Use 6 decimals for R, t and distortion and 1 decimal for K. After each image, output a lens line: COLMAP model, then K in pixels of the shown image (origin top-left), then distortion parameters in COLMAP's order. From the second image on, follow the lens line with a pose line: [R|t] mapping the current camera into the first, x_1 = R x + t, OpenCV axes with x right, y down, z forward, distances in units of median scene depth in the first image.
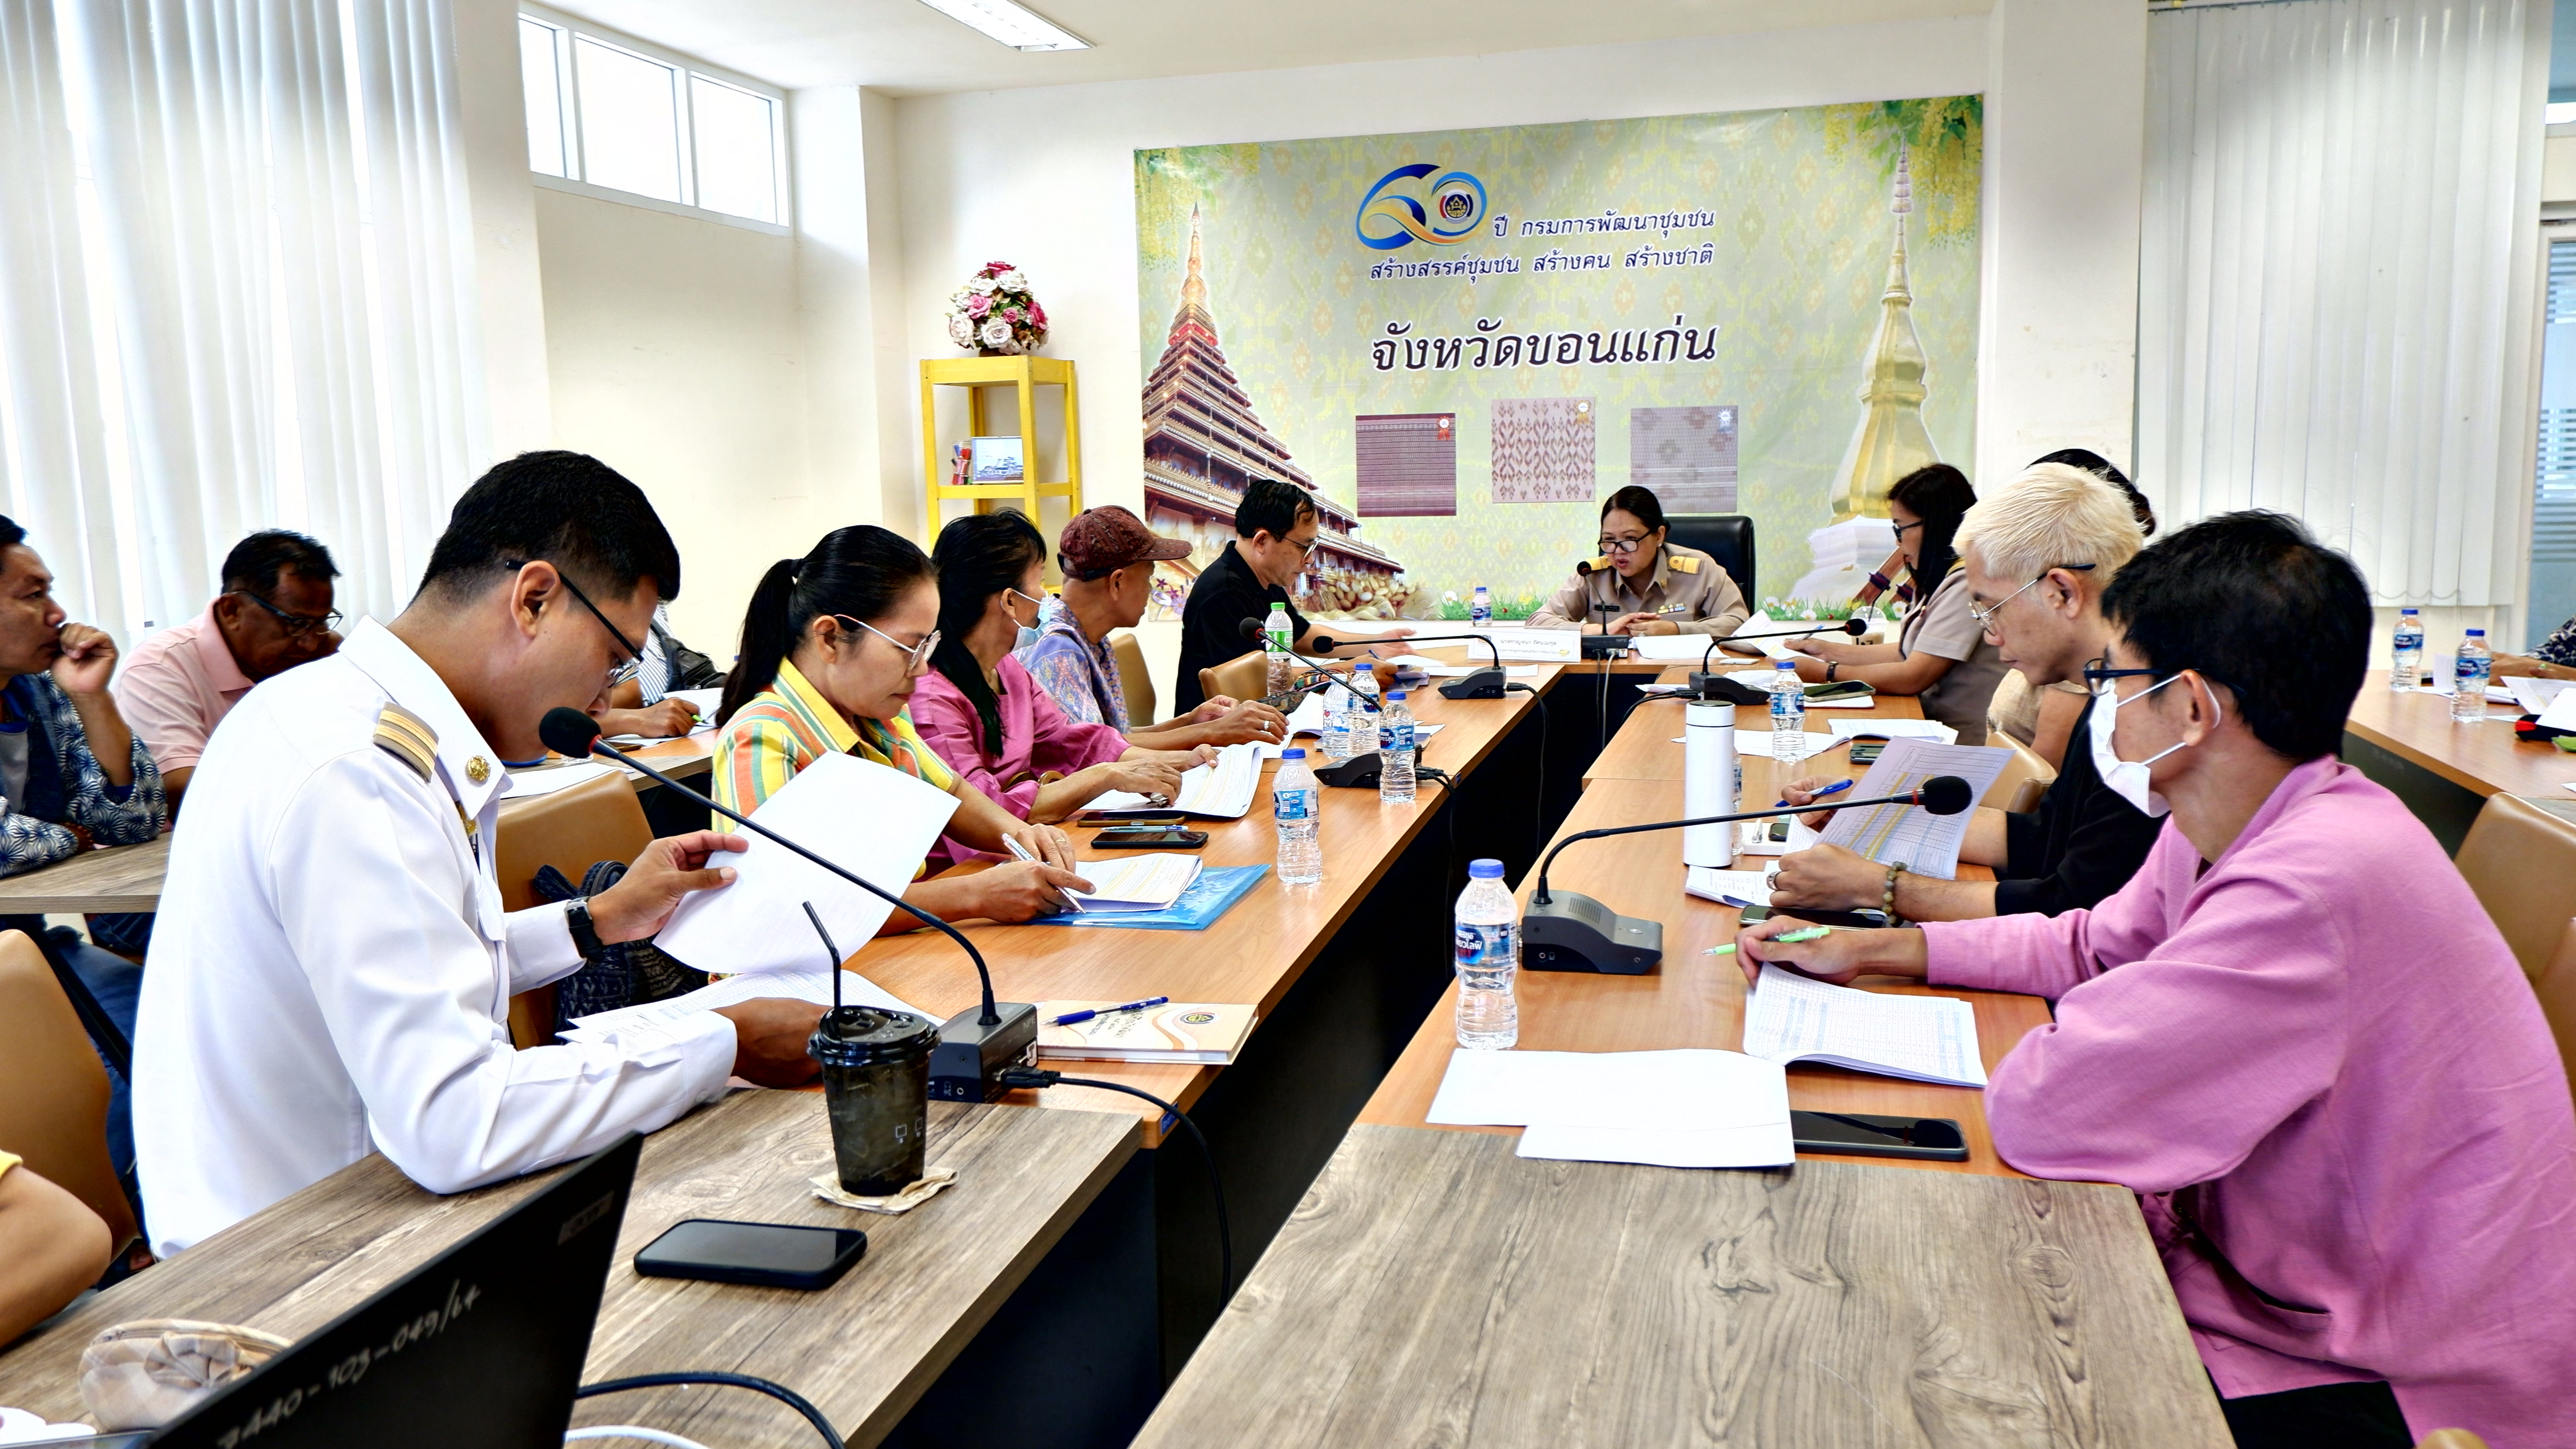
lens RADIAL K [[1952.9, 0, 1287.5], [0, 1952.9, 727.6], [0, 0, 1]] dist [0.003552, 0.001317]
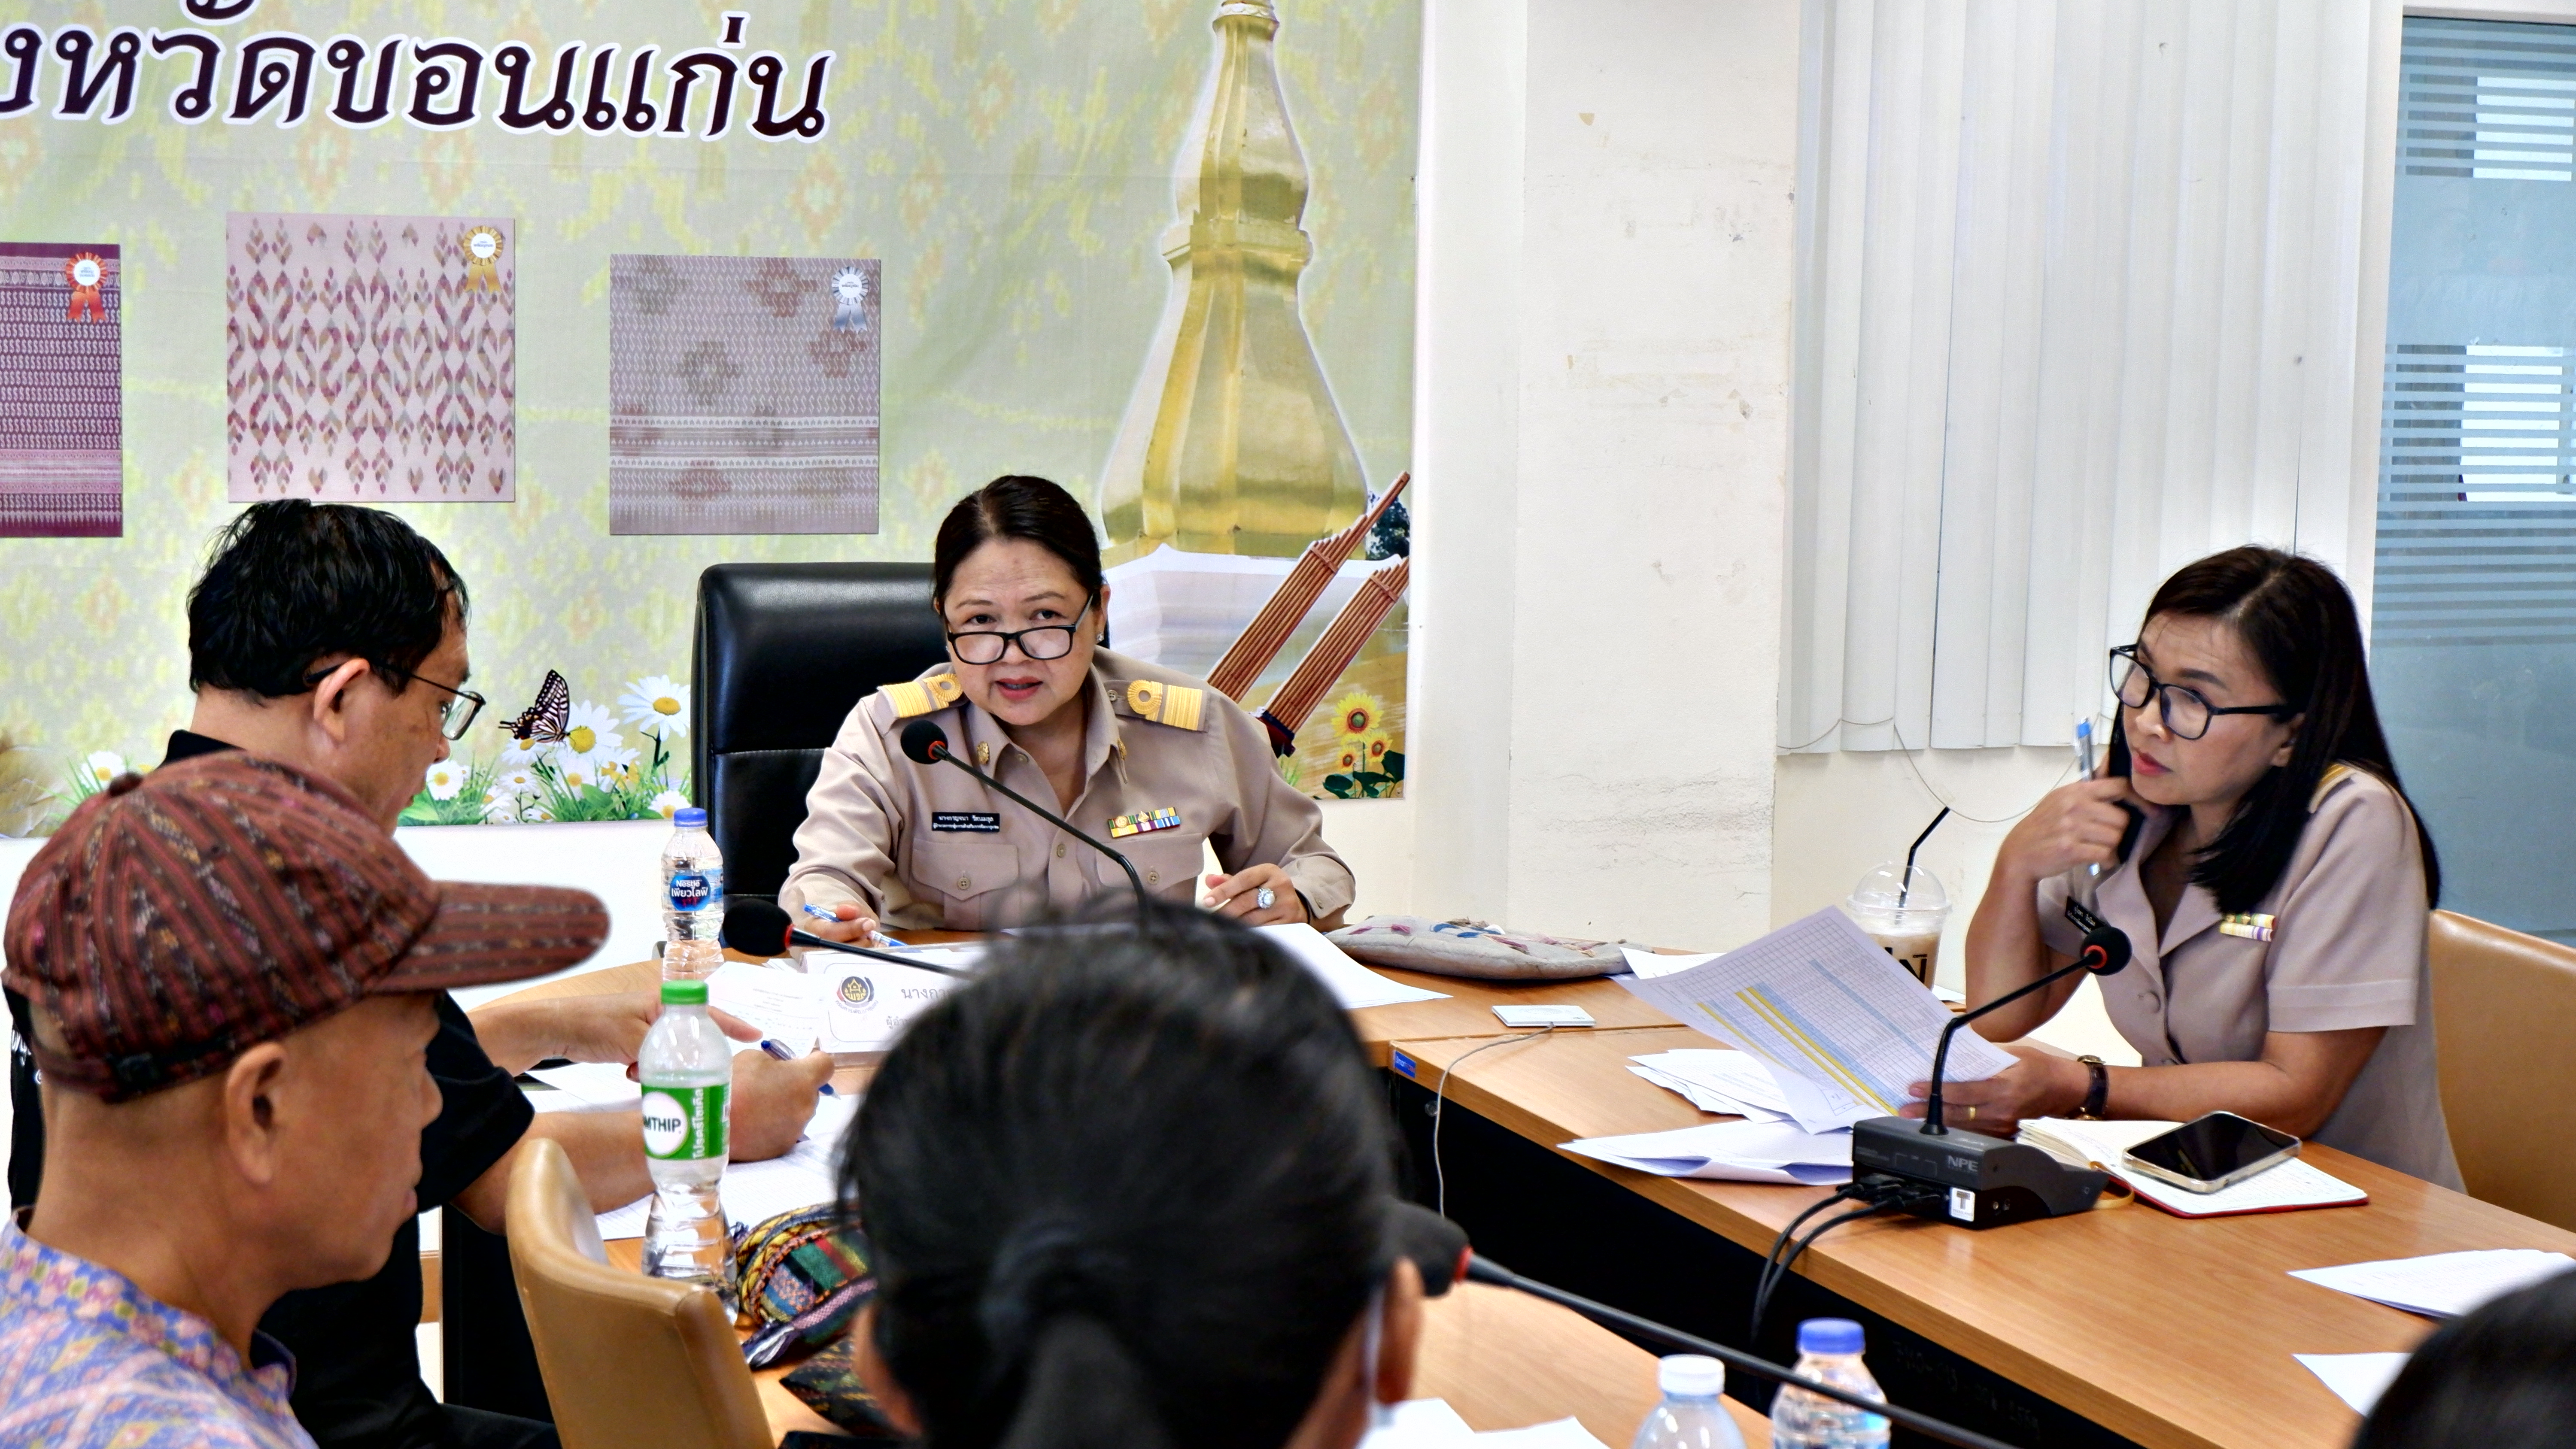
lens RADIAL K [[3811.6, 0, 1288.7], [0, 3811.6, 724.7], [0, 0, 1]] dist [-0.048540, 0.000000]
pose [[0.817198, -0.028406, 0.575657, -0.139383], [0.040099, 0.999167, -0.007620, -0.063574], [-0.574961, 0.029311, 0.817656, 0.337513]]
